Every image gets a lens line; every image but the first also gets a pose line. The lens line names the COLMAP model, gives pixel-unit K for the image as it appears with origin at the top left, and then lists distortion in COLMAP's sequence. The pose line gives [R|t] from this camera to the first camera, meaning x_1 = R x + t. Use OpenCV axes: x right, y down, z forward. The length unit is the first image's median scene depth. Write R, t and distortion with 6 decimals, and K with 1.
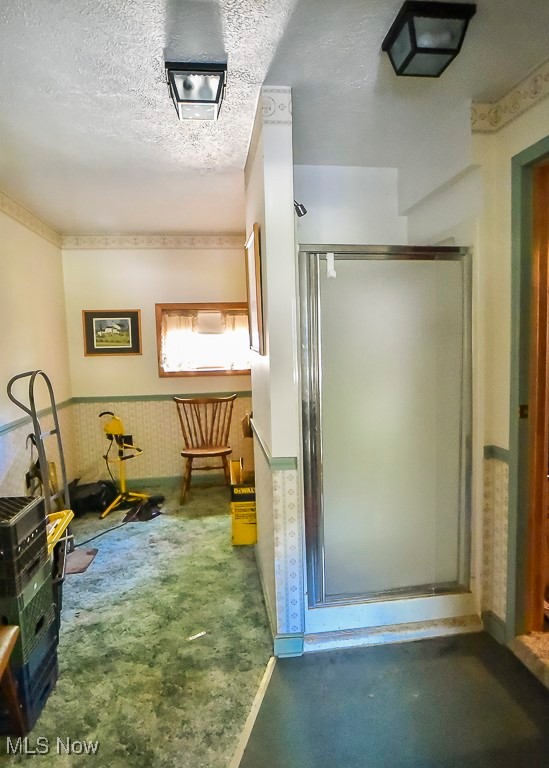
lens RADIAL K [[488.4, 0, 274.5], [0, 488.4, 384.0], [0, 0, 1]] dist [-0.015628, 0.000792]
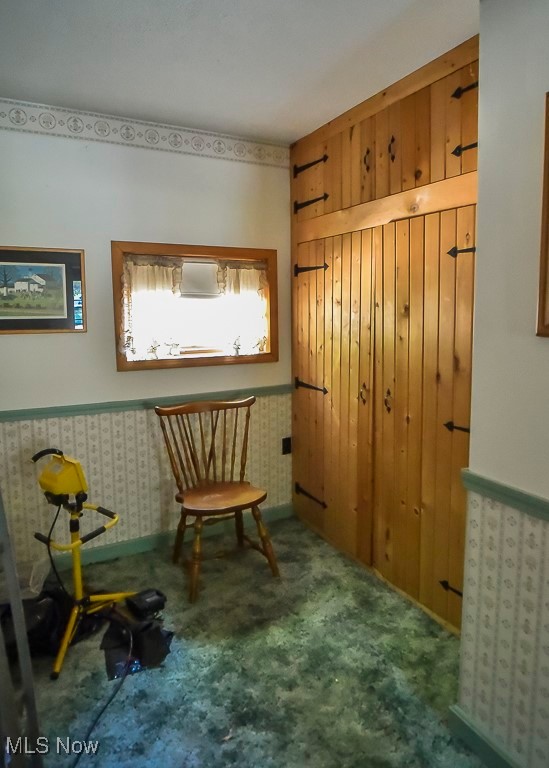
lens RADIAL K [[489.3, 0, 275.3], [0, 489.3, 354.1], [0, 0, 1]] dist [-0.006391, -0.001815]
pose [[0.936087, -0.016135, 0.351398, -0.269339], [0.014096, 0.999866, 0.008361, -0.036582], [-0.351485, -0.002873, 0.936189, 0.405947]]
